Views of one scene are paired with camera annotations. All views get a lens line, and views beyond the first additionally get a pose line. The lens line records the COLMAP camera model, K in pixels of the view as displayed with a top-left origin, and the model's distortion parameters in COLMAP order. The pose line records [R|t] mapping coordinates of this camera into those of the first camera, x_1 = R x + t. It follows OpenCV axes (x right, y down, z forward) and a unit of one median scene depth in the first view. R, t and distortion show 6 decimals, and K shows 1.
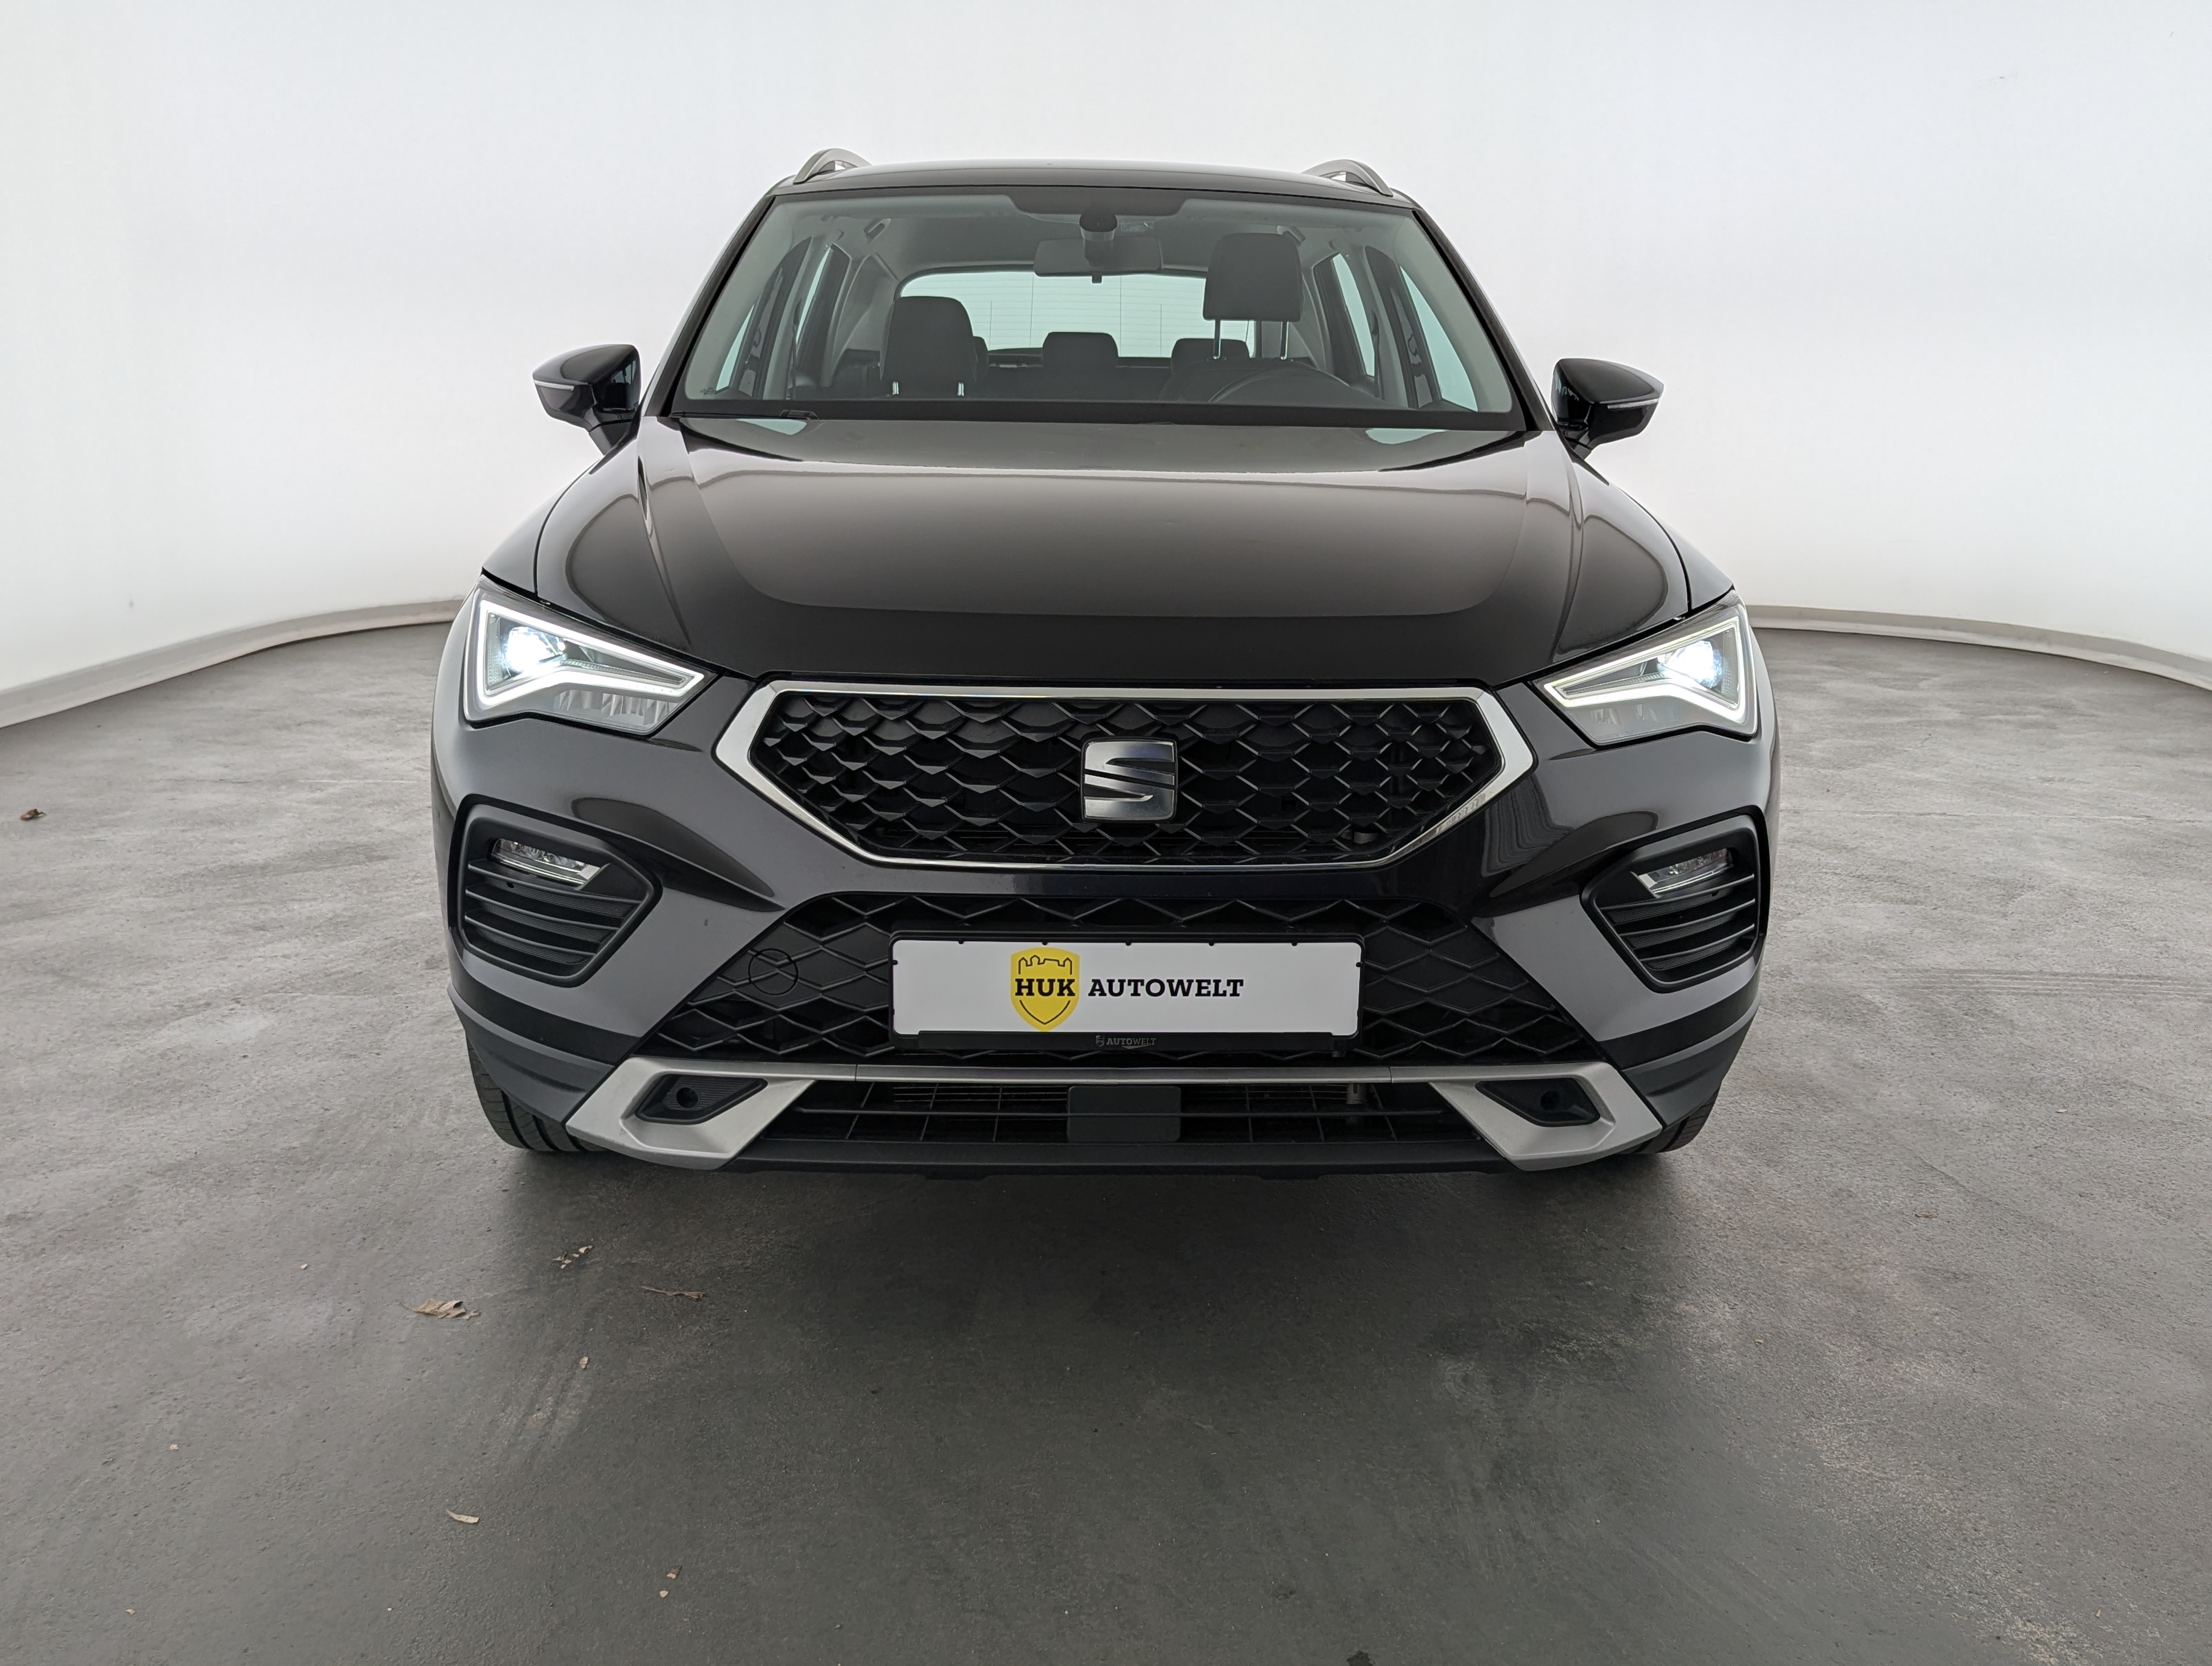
lens RADIAL K [[1986.0, 0, 1103.0], [0, 1986.0, 831.7], [0, 0, 1]] dist [0.040919, -0.002241]
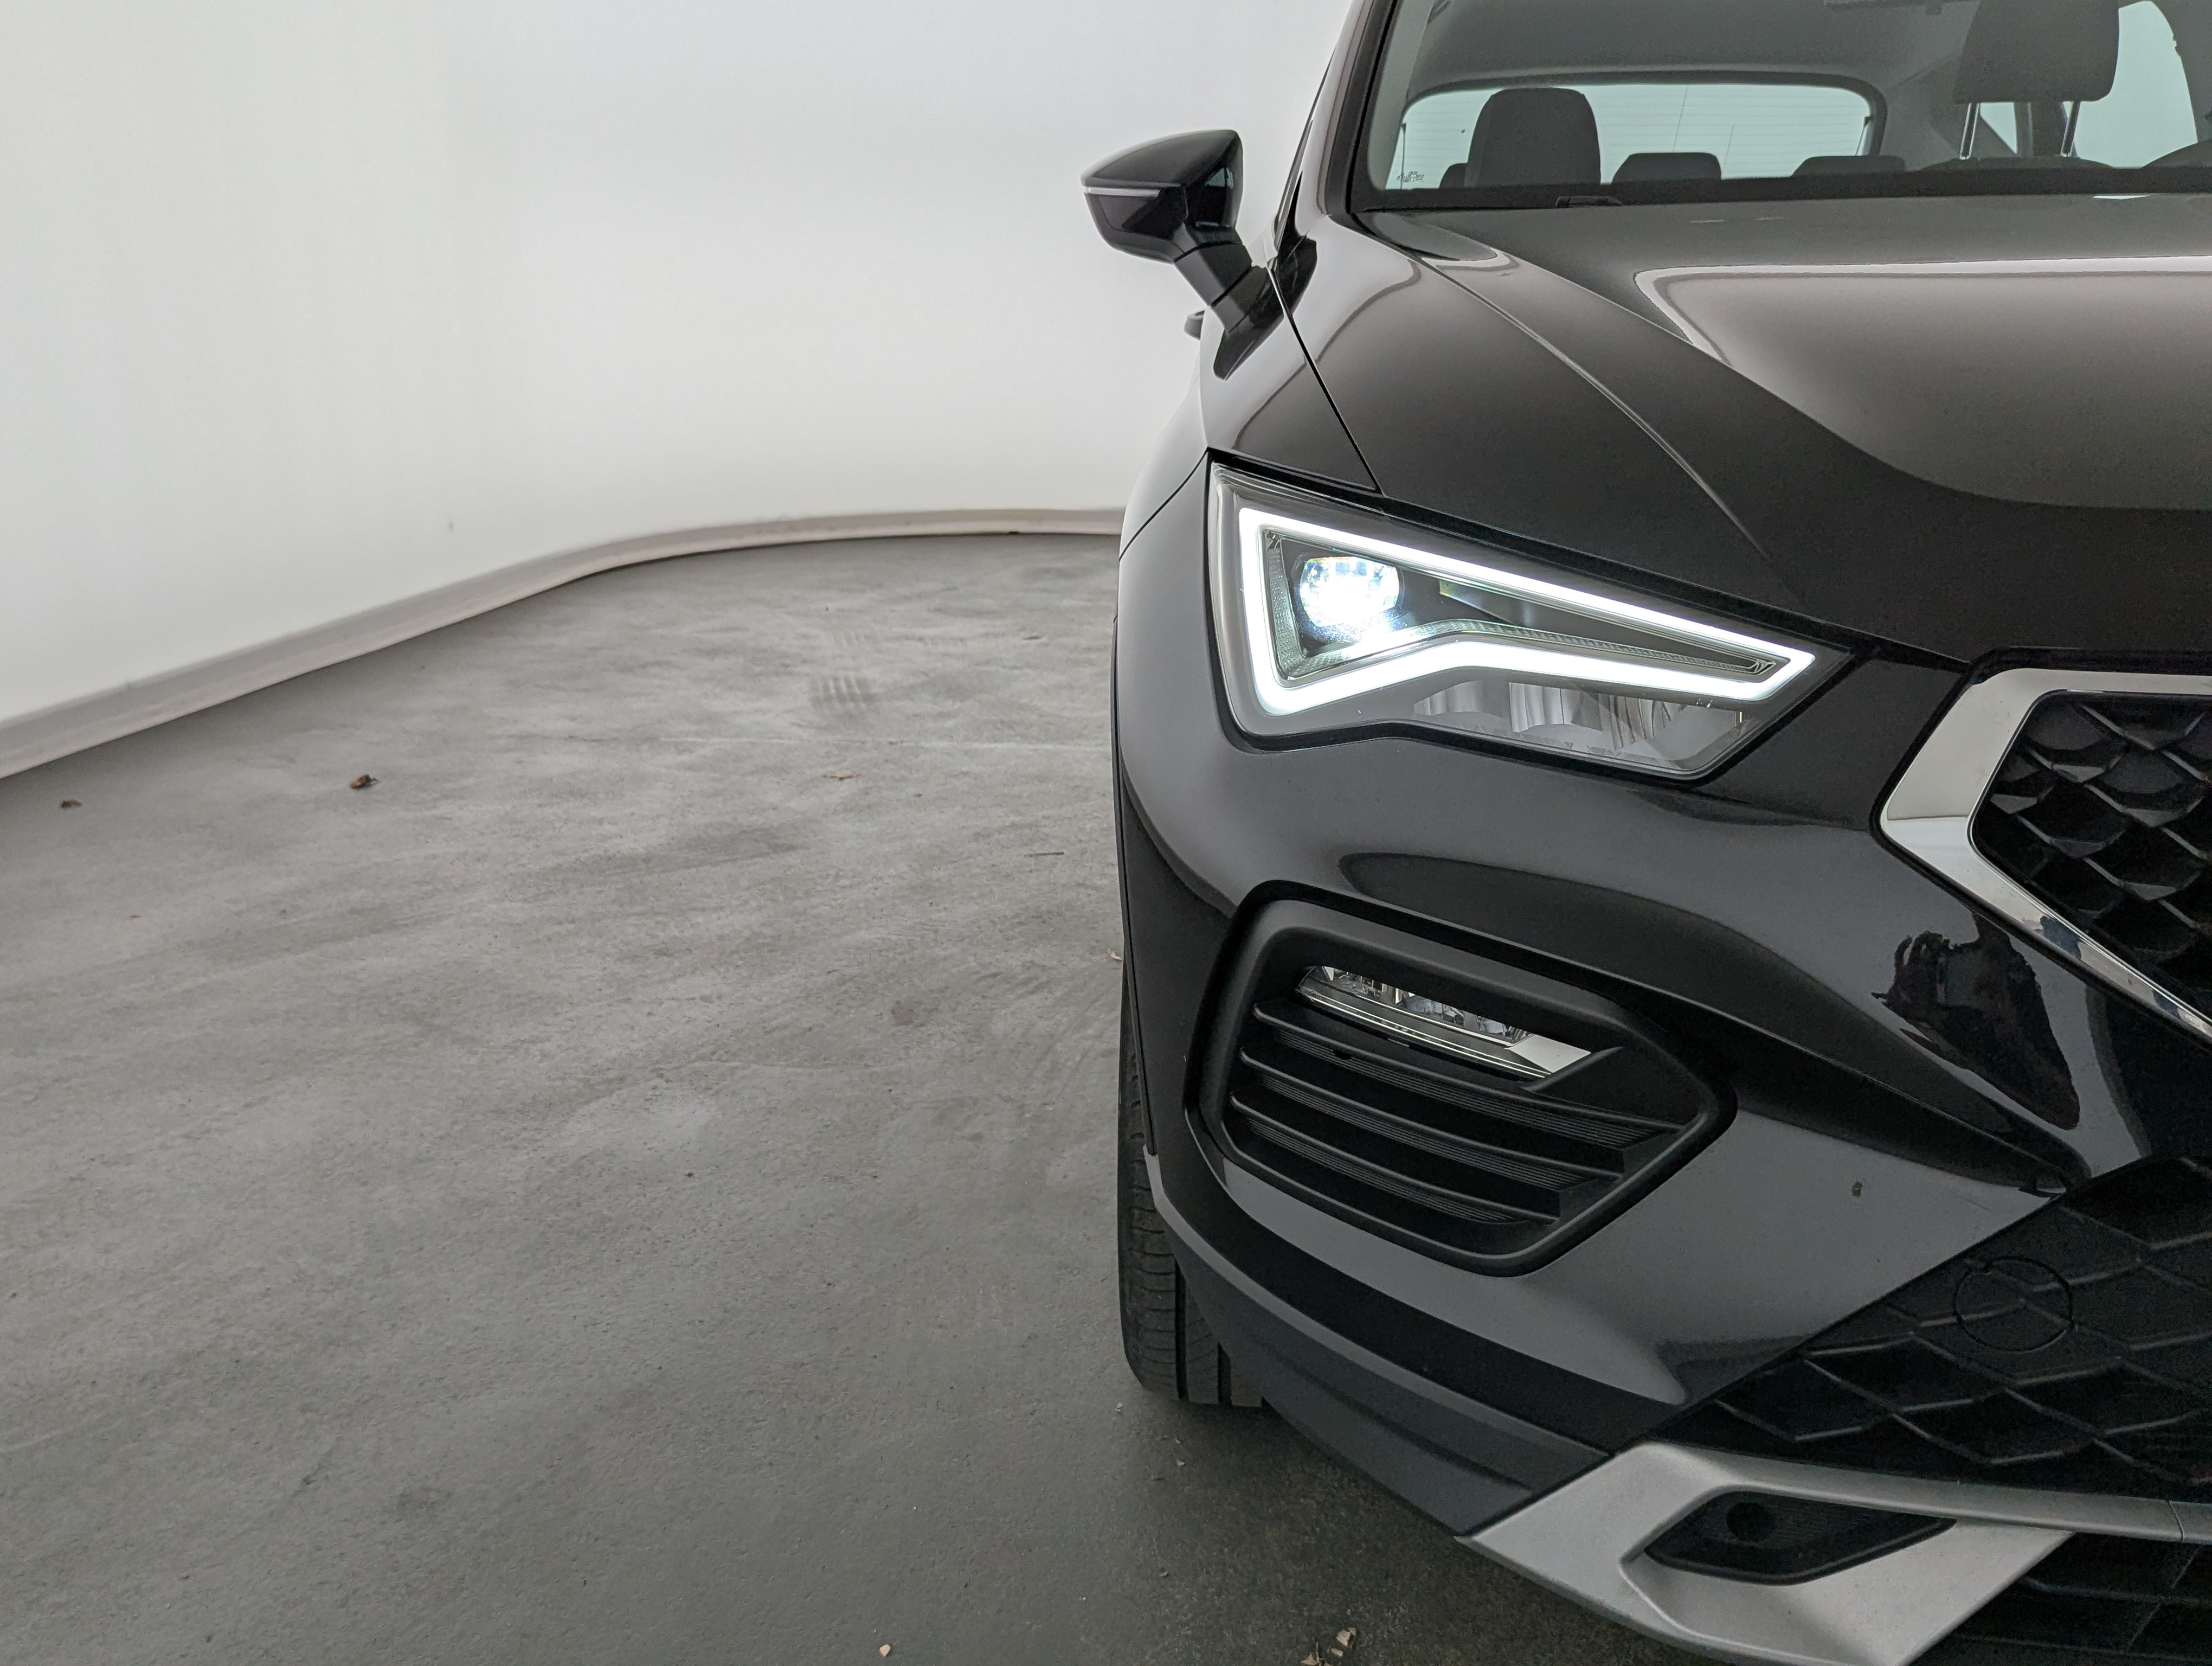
lens RADIAL K [[1986.0, 0, 1094.9], [0, 1986.0, 834.5], [0, 0, 1]] dist [0.040919, -0.002241]
pose [[0.993023, 0.015610, -0.116879, -0.295415], [-0.010906, 0.999109, 0.040780, -0.050002], [0.117411, -0.039221, 0.992309, 0.470166]]
